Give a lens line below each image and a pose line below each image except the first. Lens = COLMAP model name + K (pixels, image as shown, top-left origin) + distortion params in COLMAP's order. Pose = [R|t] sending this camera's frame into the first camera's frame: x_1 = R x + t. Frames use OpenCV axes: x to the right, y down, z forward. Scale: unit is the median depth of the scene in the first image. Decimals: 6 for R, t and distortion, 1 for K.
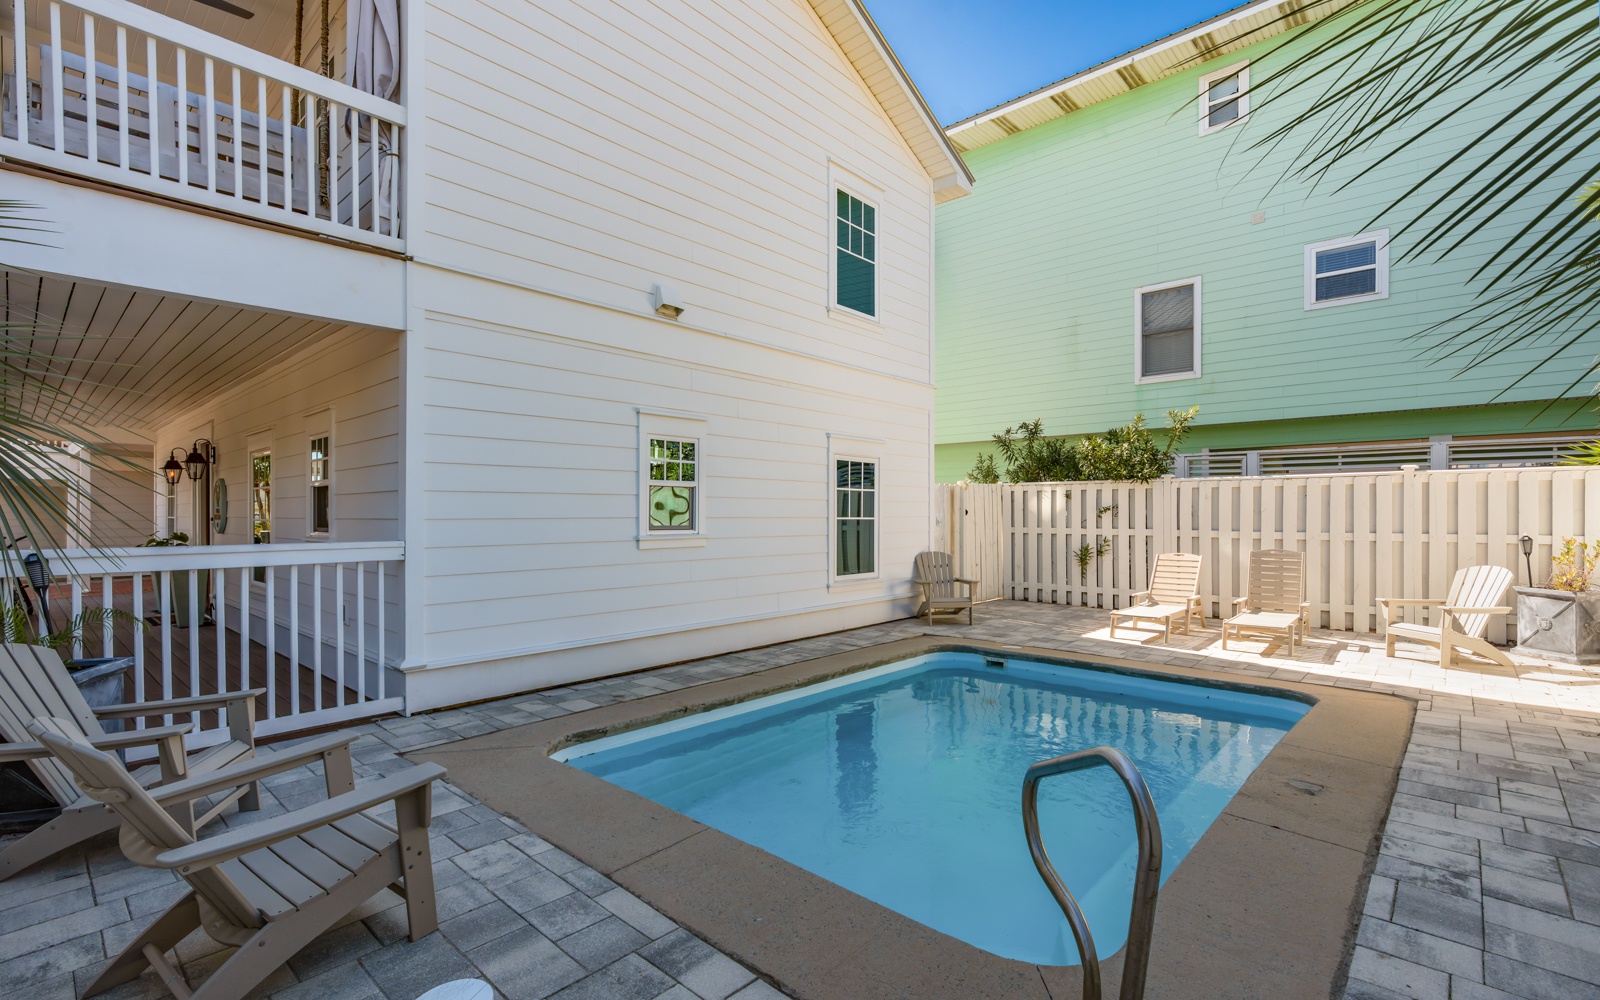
lens RADIAL K [[718.9, 0, 802.0], [0, 718.9, 520.0], [0, 0, 1]] dist [-0.009658, 0.003764]
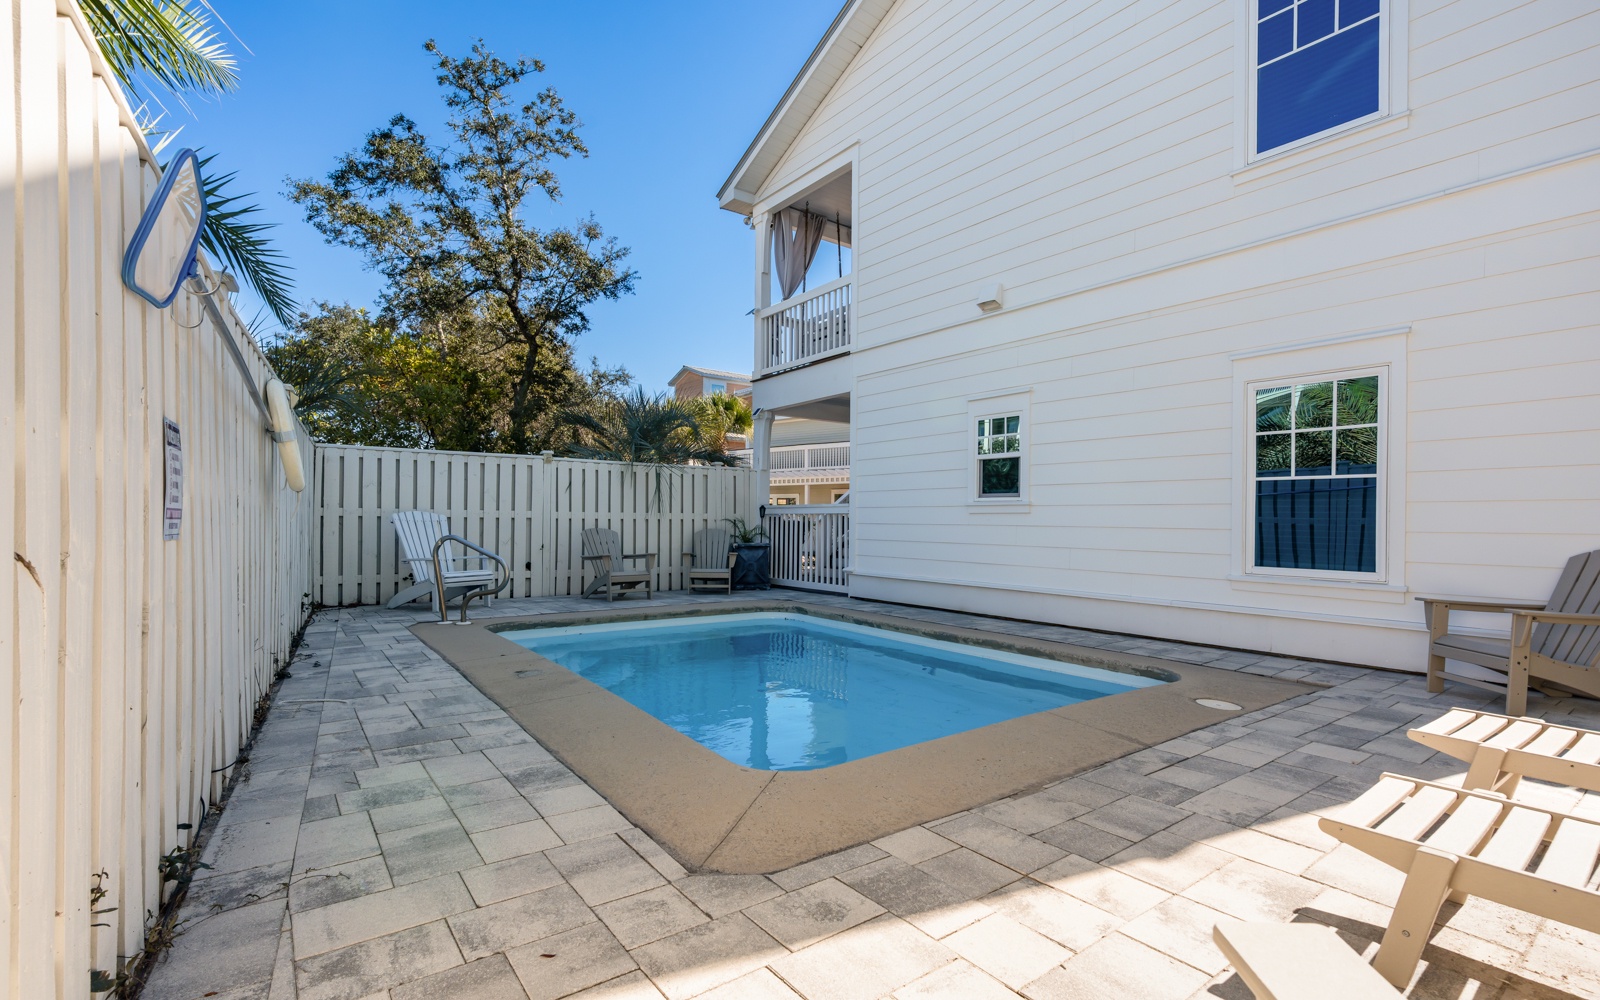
lens RADIAL K [[718.9, 0, 796.0], [0, 718.9, 523.9], [0, 0, 1]] dist [-0.009658, 0.003764]
pose [[-0.189149, 0.002964, -0.981944, 1.030771], [-0.016896, 0.999838, 0.006273, 0.056351], [0.981803, 0.017778, -0.189069, 0.948801]]
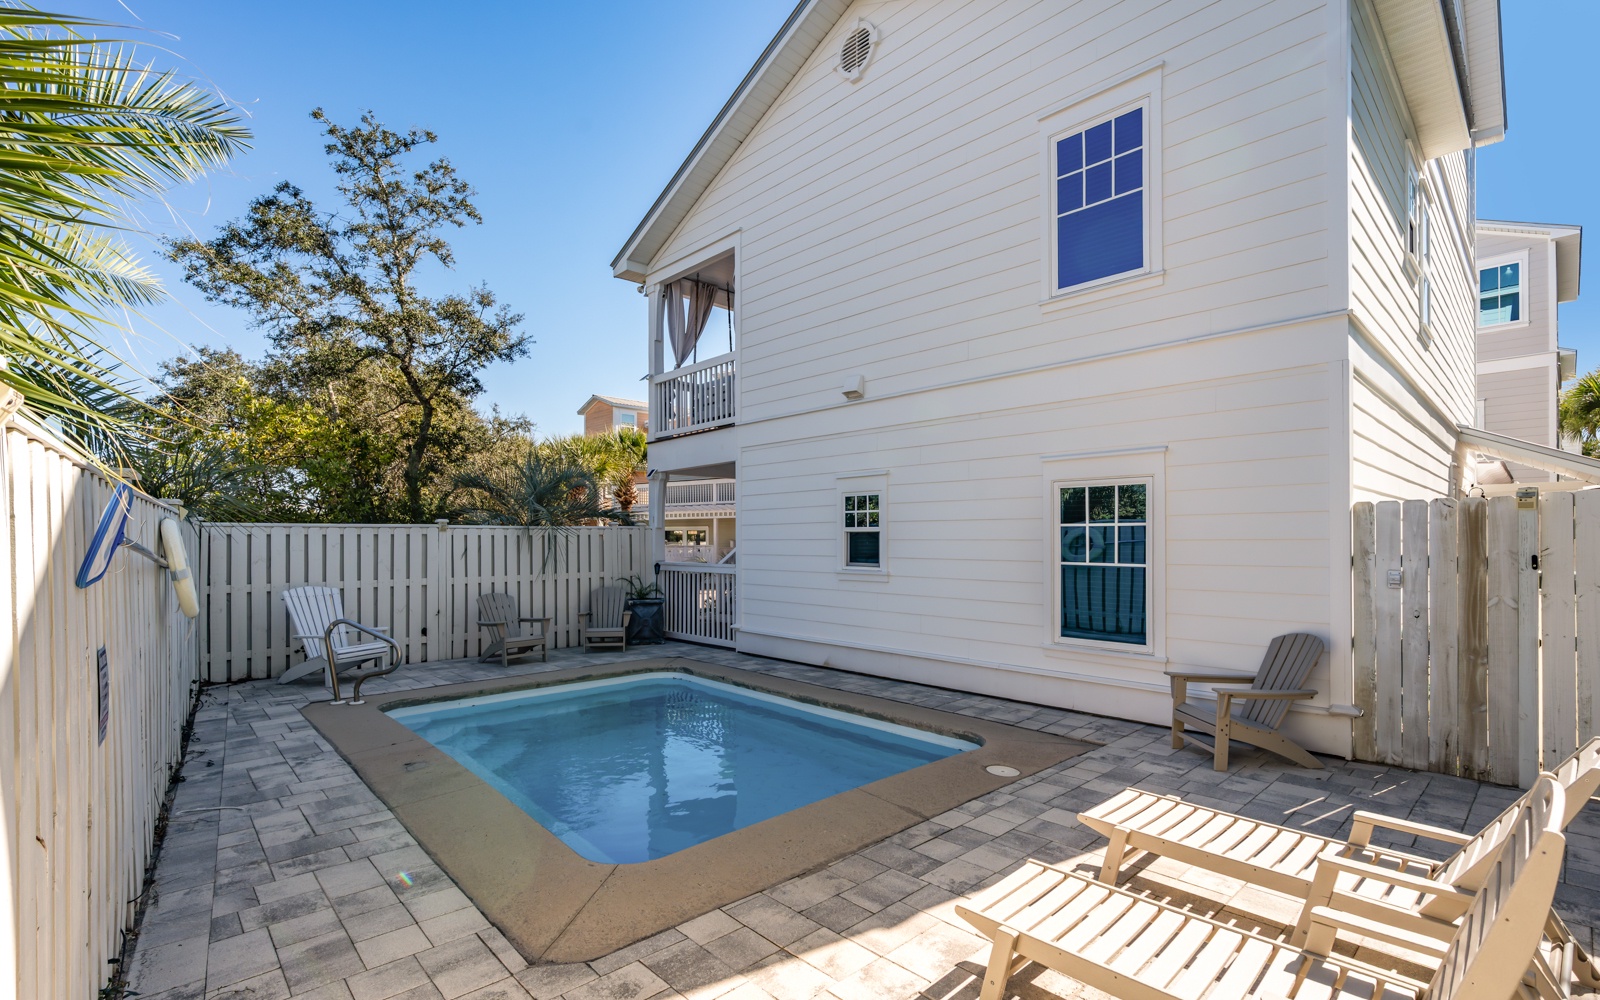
lens RADIAL K [[718.9, 0, 793.8], [0, 718.9, 539.7], [0, 0, 1]] dist [-0.009658, 0.003764]
pose [[-0.081636, 0.002110, -0.996660, 1.134107], [-0.004157, 0.999988, 0.002458, -0.037649], [0.996654, 0.004343, -0.081626, 1.033114]]
